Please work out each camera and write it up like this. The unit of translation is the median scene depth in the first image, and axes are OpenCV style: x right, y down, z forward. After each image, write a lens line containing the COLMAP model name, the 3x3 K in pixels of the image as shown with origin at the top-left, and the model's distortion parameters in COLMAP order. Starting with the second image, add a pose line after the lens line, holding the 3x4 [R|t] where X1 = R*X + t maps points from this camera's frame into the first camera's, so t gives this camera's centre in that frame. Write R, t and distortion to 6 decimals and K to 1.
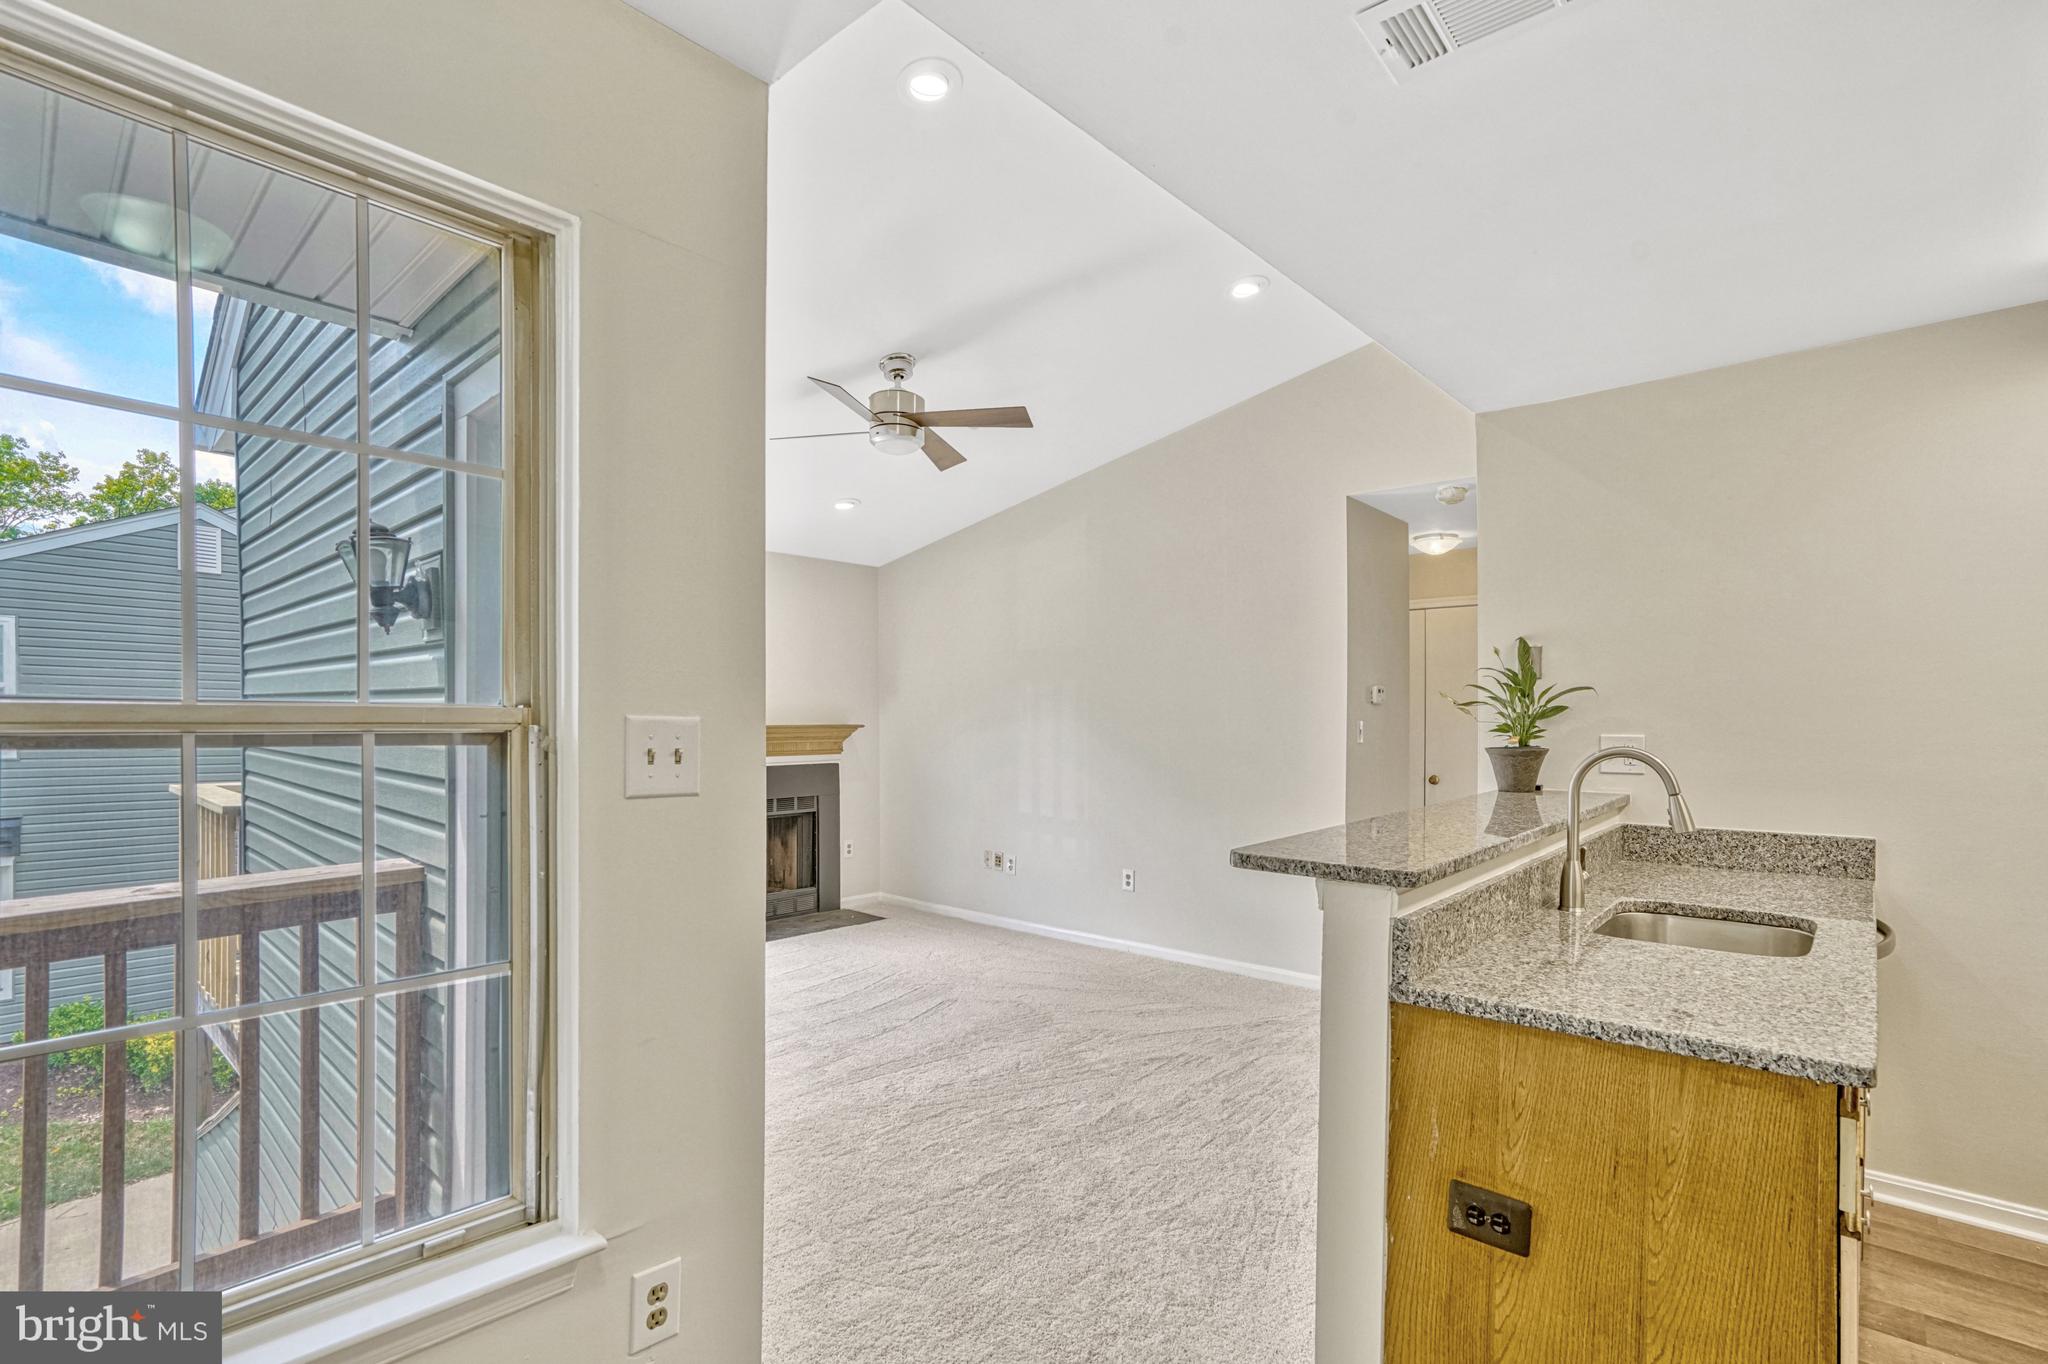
lens RADIAL K [[954.2, 0, 1041.1], [0, 954.2, 741.2], [0, 0, 1]] dist [-0.034208, 0.009854]
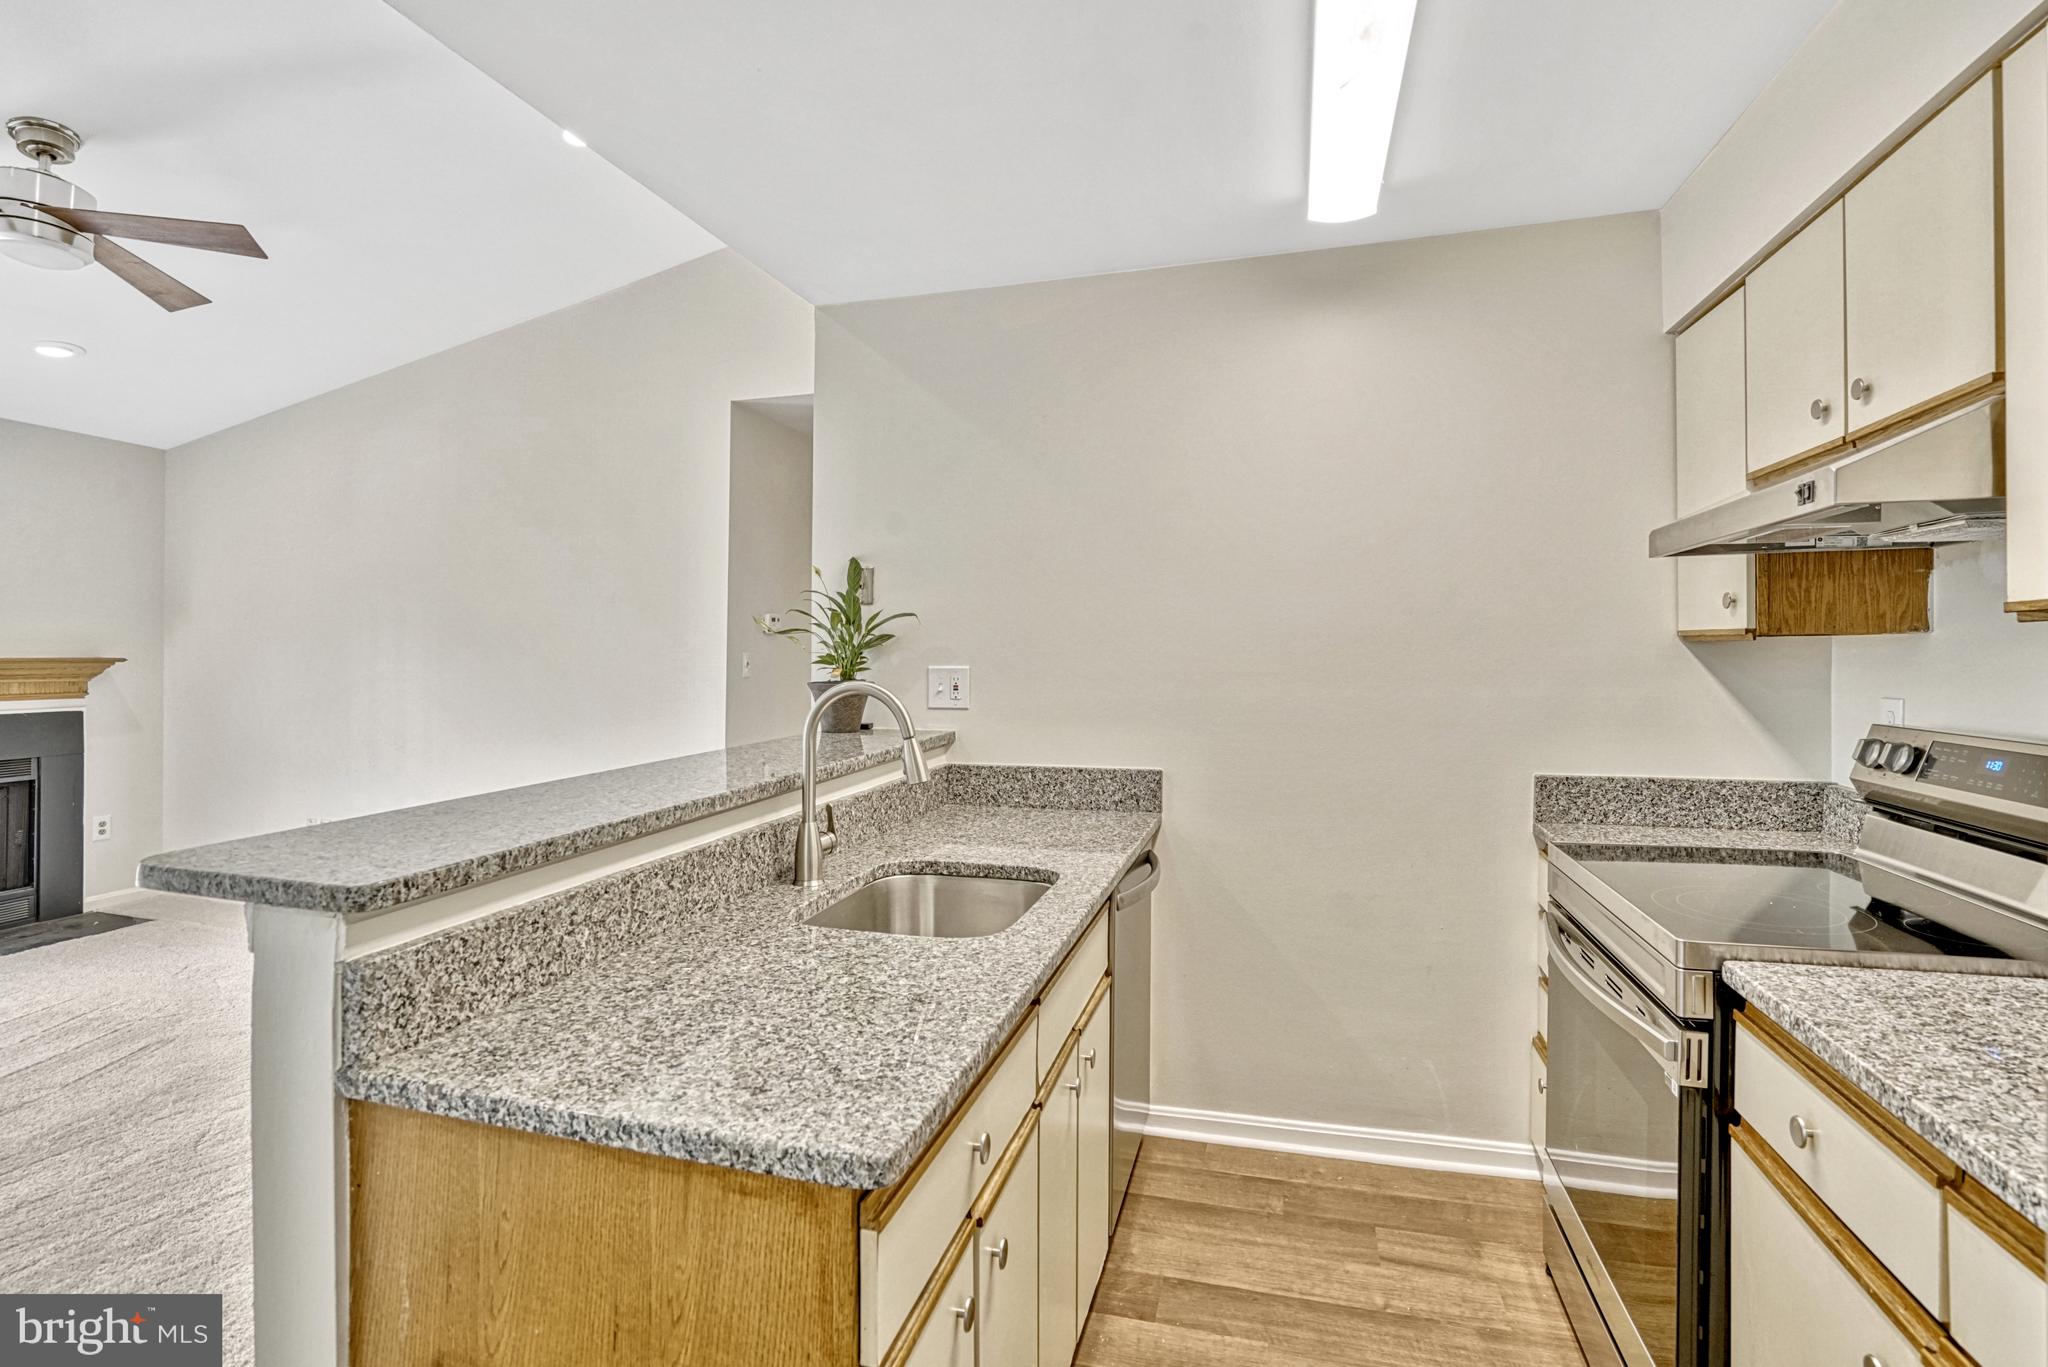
lens RADIAL K [[954.2, 0, 1011.8], [0, 954.2, 638.3], [0, 0, 1]] dist [-0.034208, 0.009854]
pose [[0.904477, 0.005901, 0.426481, 0.267627], [0.009338, 0.999391, -0.033631, -0.001810], [-0.426419, 0.034401, 0.903871, 0.128551]]
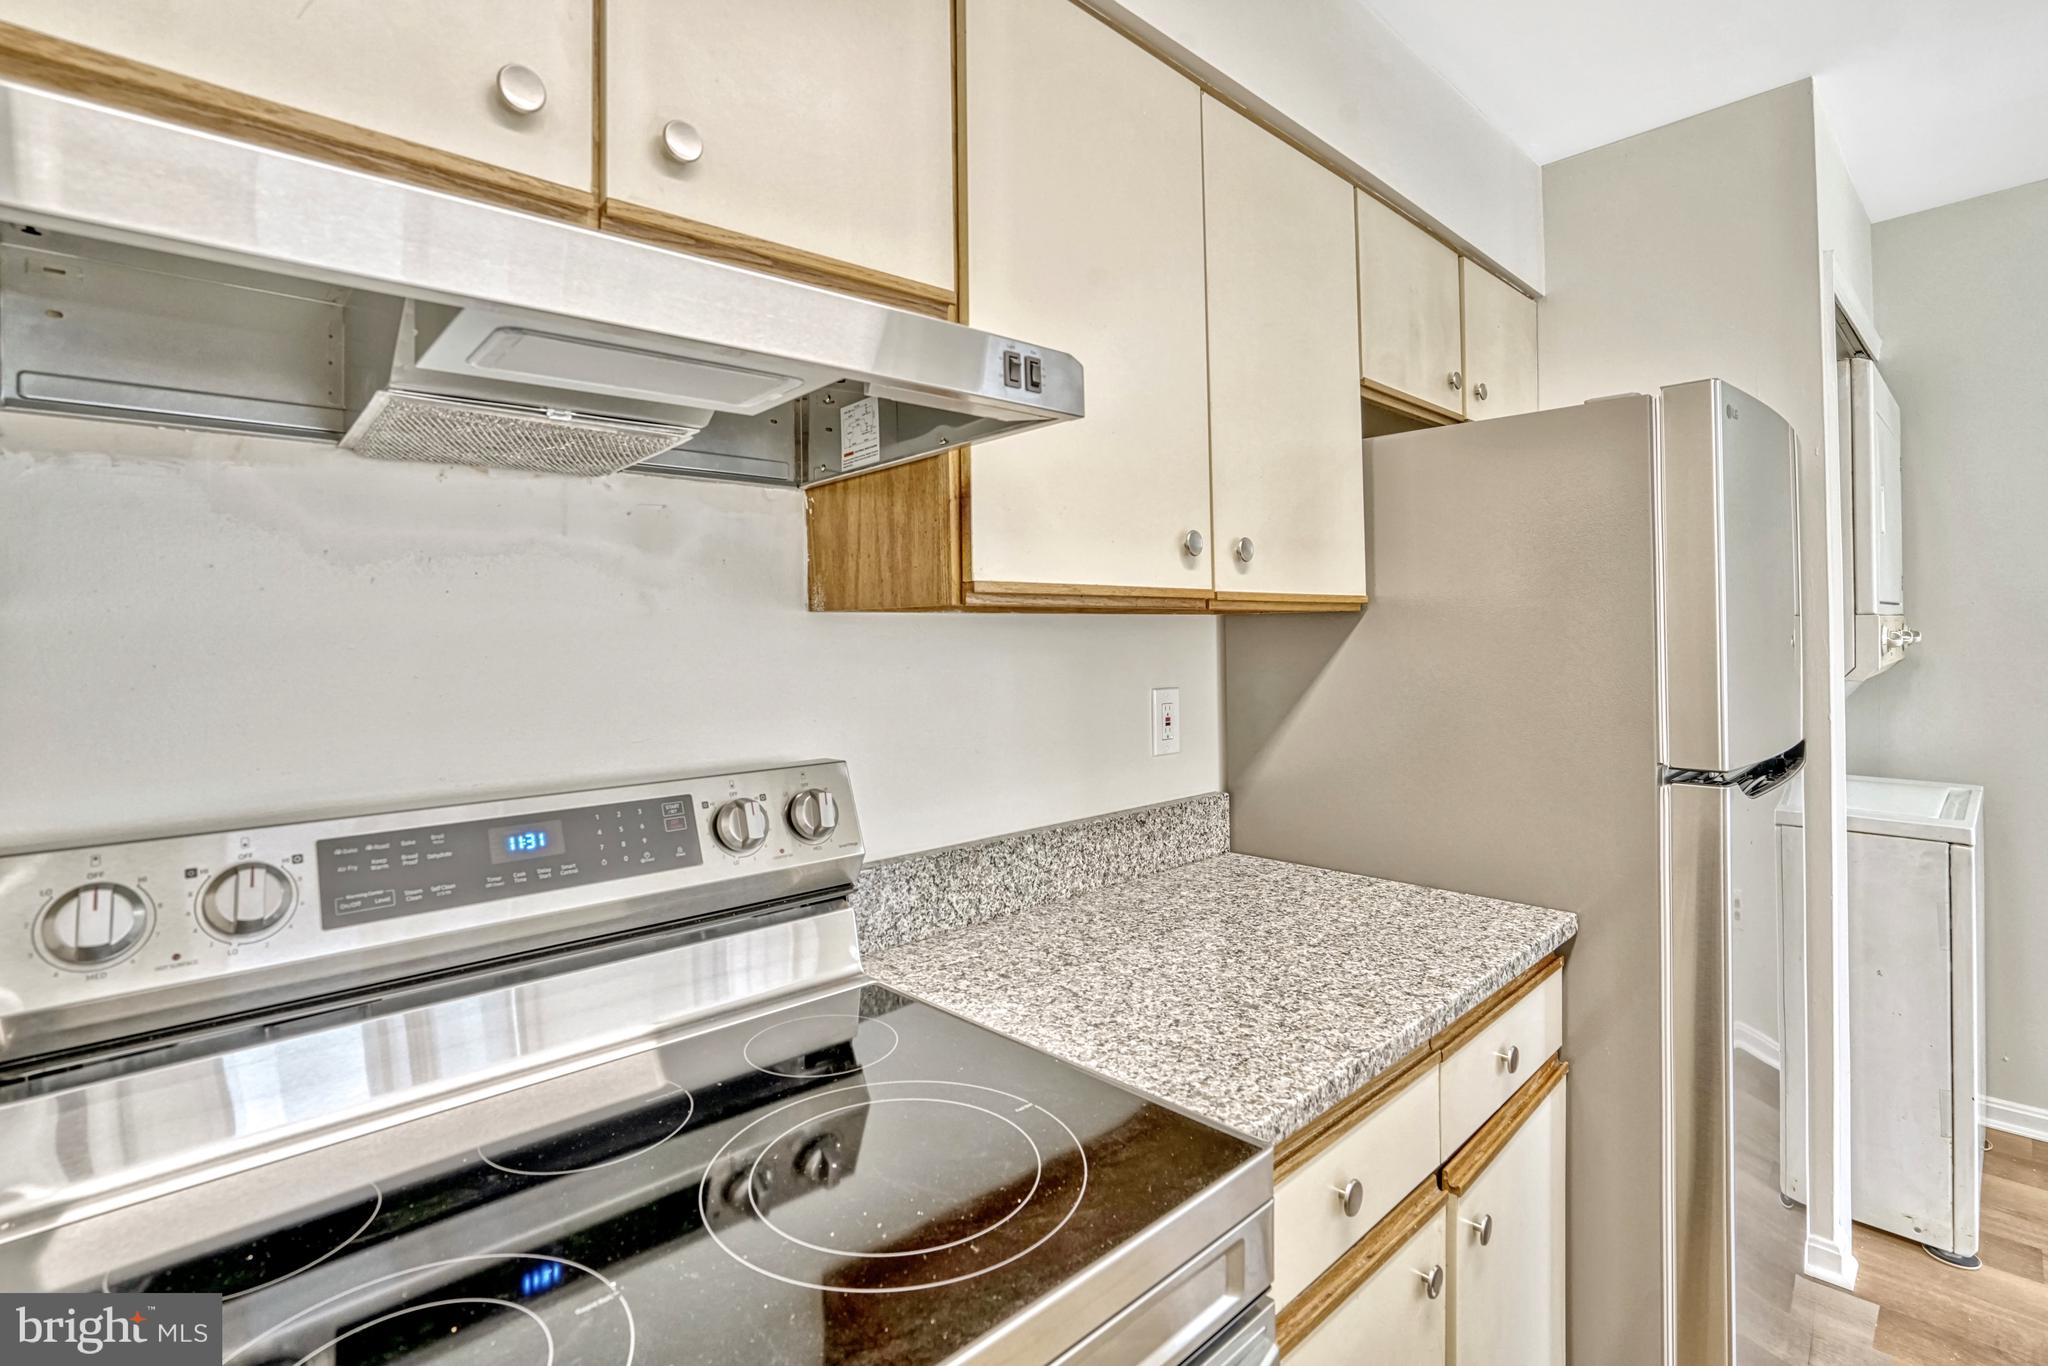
lens RADIAL K [[954.2, 0, 1022.1], [0, 954.2, 642.6], [0, 0, 1]] dist [-0.034208, 0.009854]
pose [[-0.996232, 0.021046, 0.084139, 0.769556], [0.022361, 0.999642, 0.014710, -0.009805], [-0.083799, 0.016536, -0.996345, 0.639109]]
